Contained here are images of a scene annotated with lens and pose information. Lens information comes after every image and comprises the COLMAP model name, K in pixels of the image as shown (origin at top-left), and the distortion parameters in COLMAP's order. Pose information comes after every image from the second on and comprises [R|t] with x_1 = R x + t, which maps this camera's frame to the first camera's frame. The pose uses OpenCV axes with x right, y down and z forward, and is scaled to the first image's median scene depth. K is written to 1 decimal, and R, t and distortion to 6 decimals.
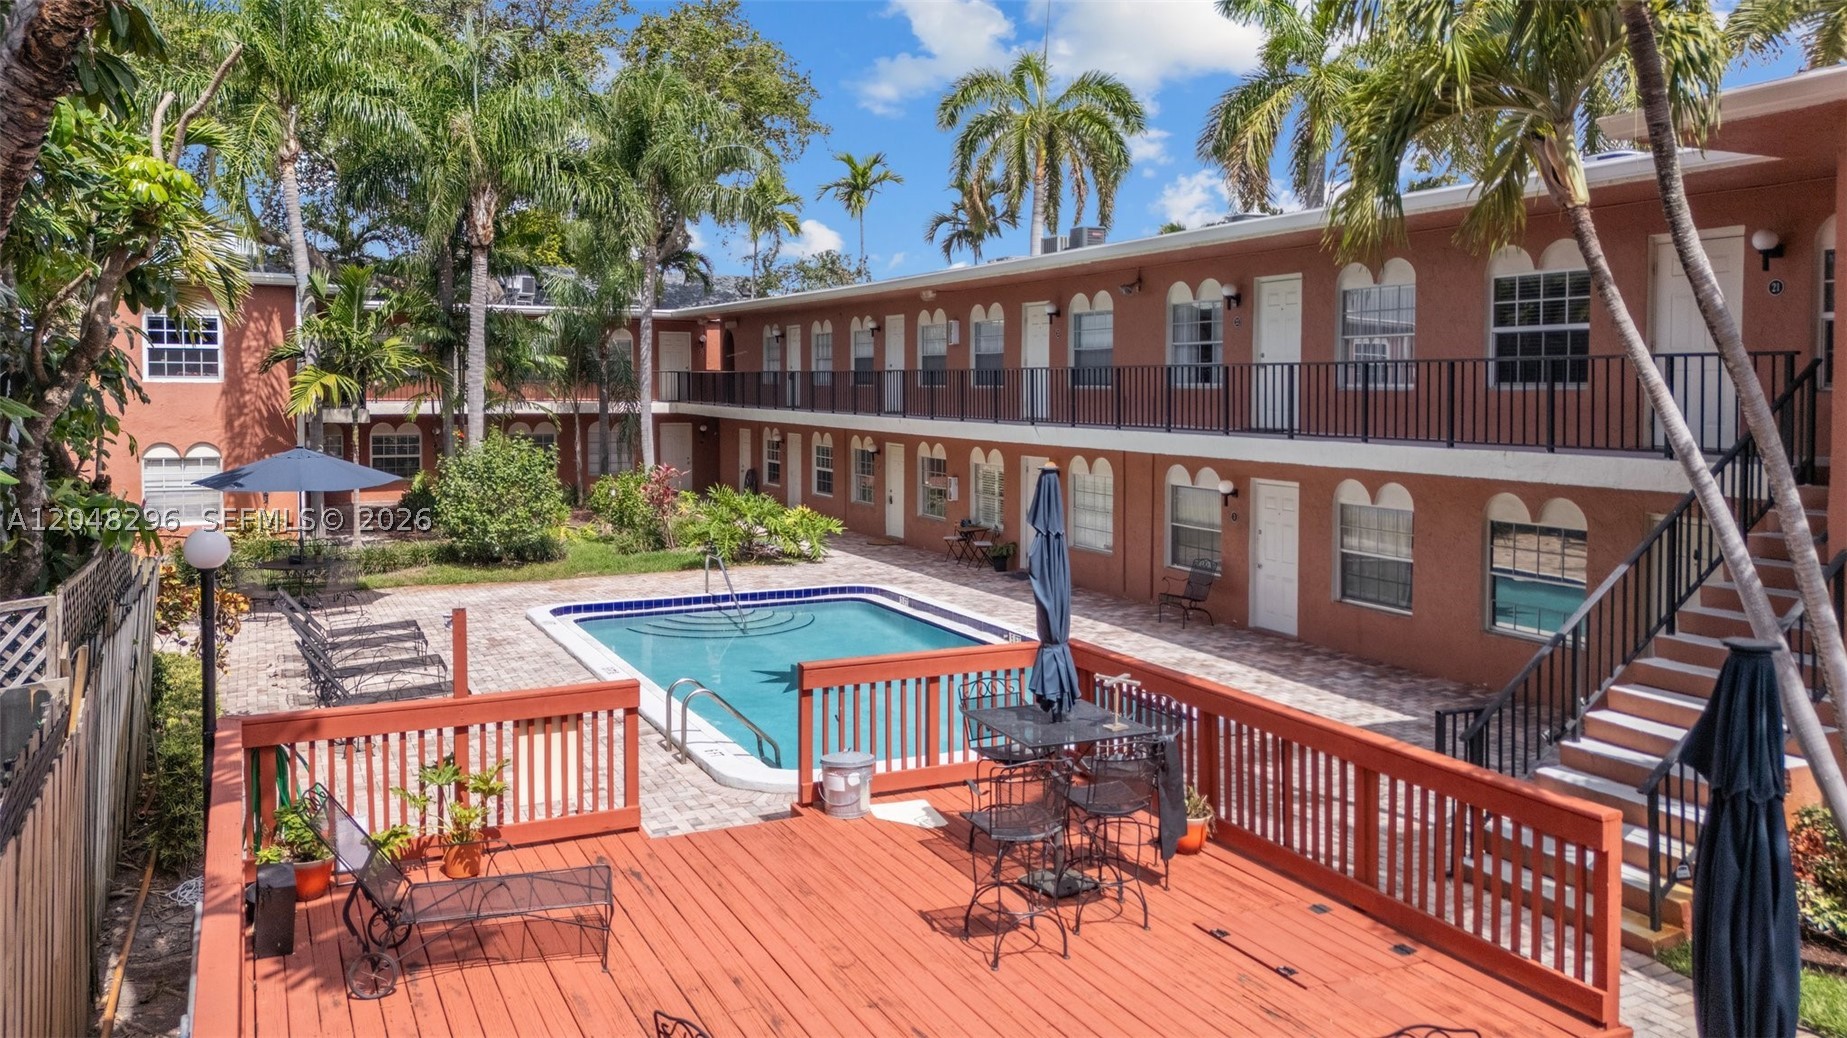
lens RADIAL K [[1369.8, 0, 923.5], [0, 1369.8, 519.0], [0, 0, 1]] dist [0.001674, -0.000932]
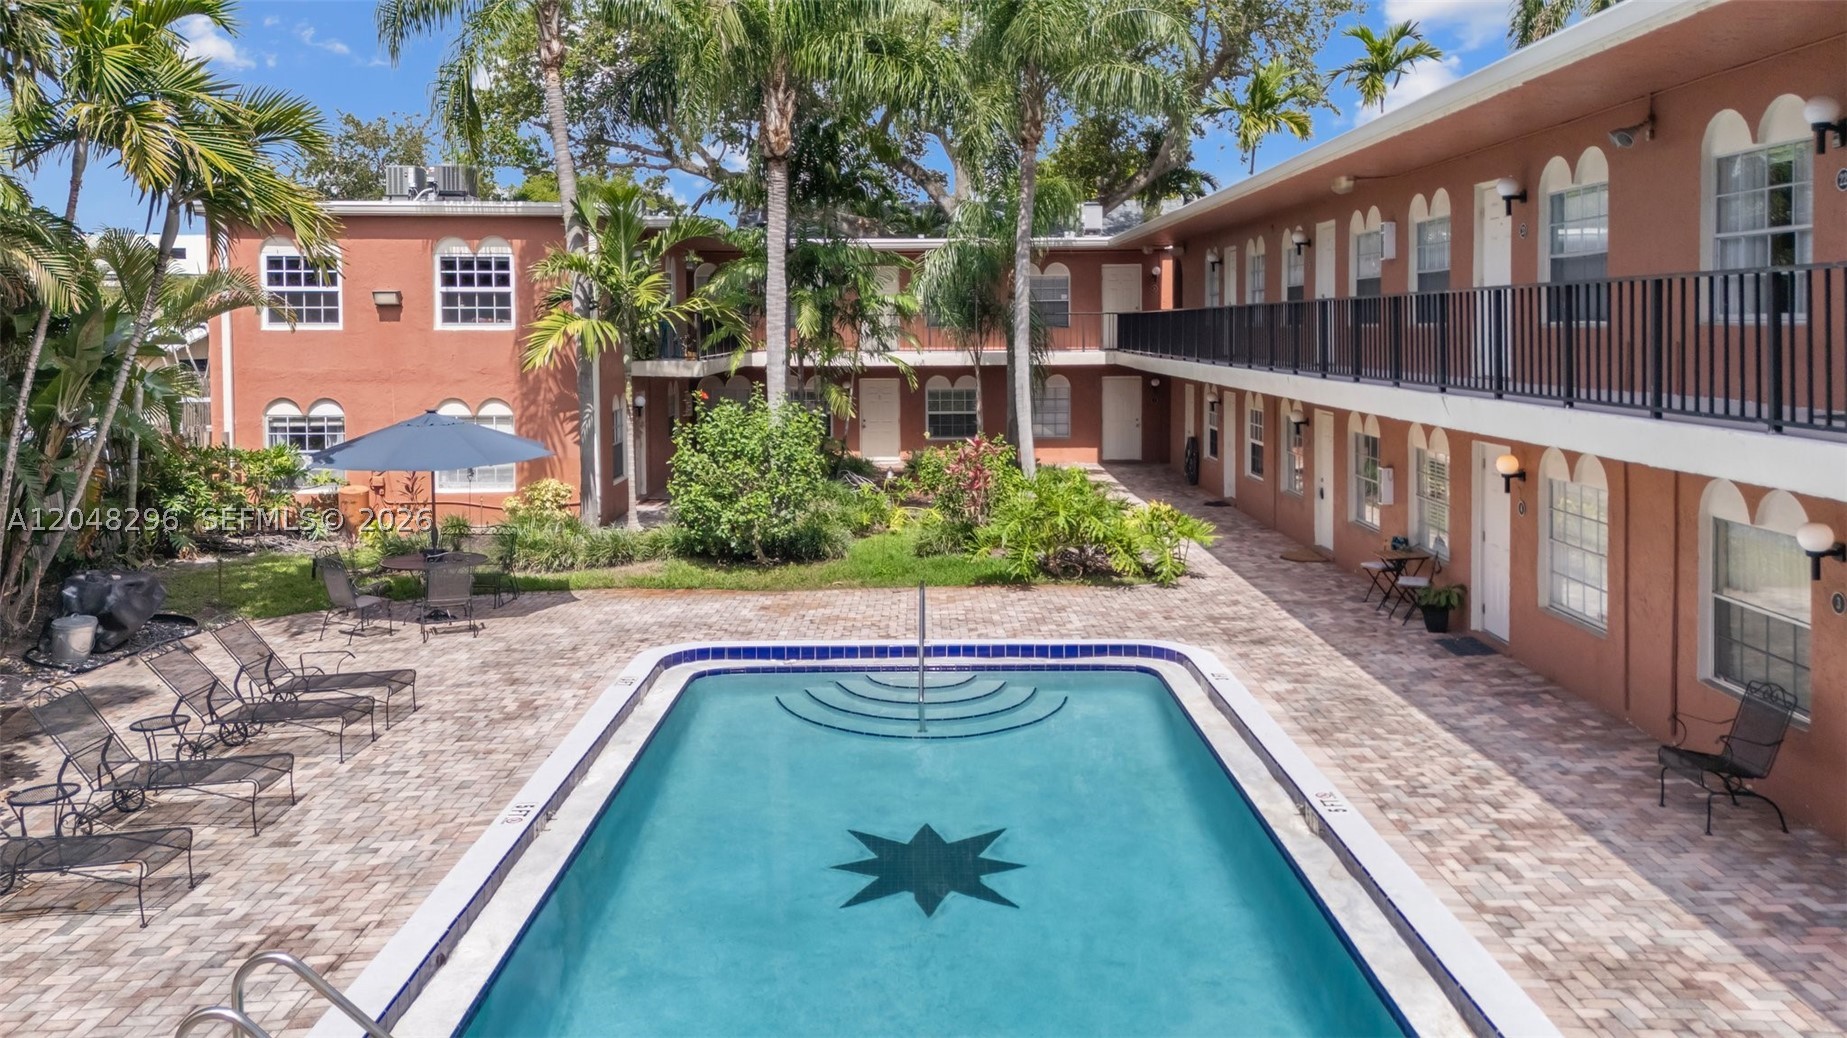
lens RADIAL K [[1392.1, 0, 924.1], [0, 1392.1, 413.0], [0, 0, 1]] dist [0.081160, -0.107247]
pose [[0.901225, 0.017523, -0.432997, 0.111299], [-0.034006, 0.998961, -0.030350, -0.029167], [0.432015, 0.042077, 0.900884, 0.316011]]
